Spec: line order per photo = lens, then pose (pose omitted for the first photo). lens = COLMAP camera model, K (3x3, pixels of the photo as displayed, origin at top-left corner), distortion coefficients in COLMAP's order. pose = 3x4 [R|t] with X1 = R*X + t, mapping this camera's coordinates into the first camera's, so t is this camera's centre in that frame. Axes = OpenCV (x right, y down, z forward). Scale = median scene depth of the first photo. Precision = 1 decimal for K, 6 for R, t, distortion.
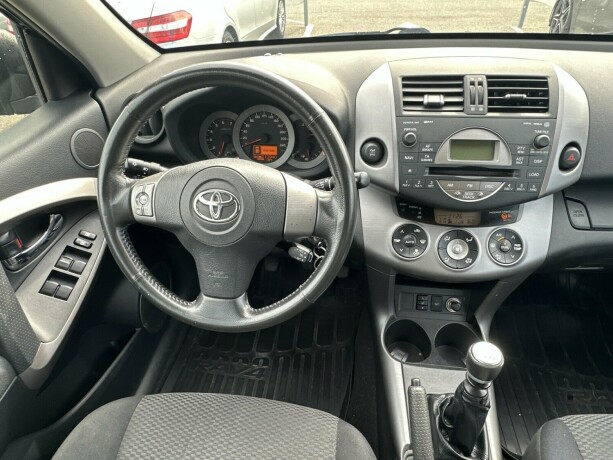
lens RADIAL K [[364.9, 0, 300.1], [0, 364.9, 236.6], [0, 0, 1]] dist [-0.008128, 0.005569]
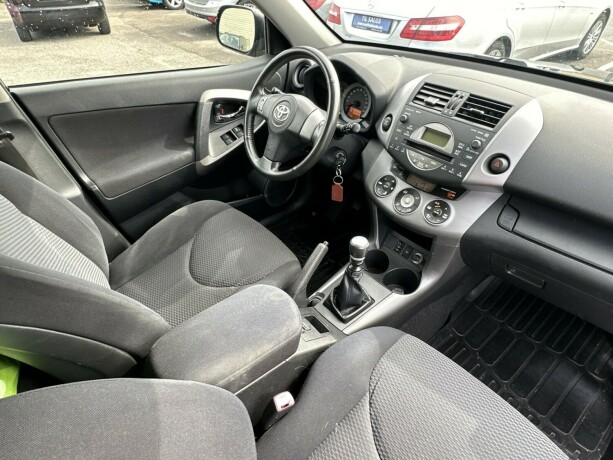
lens RADIAL K [[364.9, 0, 302.7], [0, 364.9, 231.7], [0, 0, 1]] dist [-0.008128, 0.005569]
pose [[0.733318, 0.446539, -0.512686, 0.995572], [-0.448179, 0.884535, 0.129361, 0.154274], [0.511253, 0.134912, 0.848775, -0.493983]]
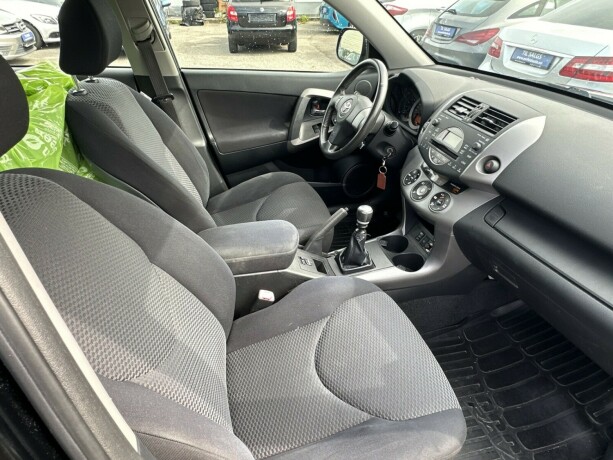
lens RADIAL K [[364.9, 0, 302.5], [0, 364.9, 230.9], [0, 0, 1]] dist [-0.008128, 0.005569]
pose [[0.370443, 0.555358, -0.744547, 1.733100], [-0.595986, 0.756929, 0.268066, 0.058247], [0.712442, 0.344436, 0.611384, -0.438779]]
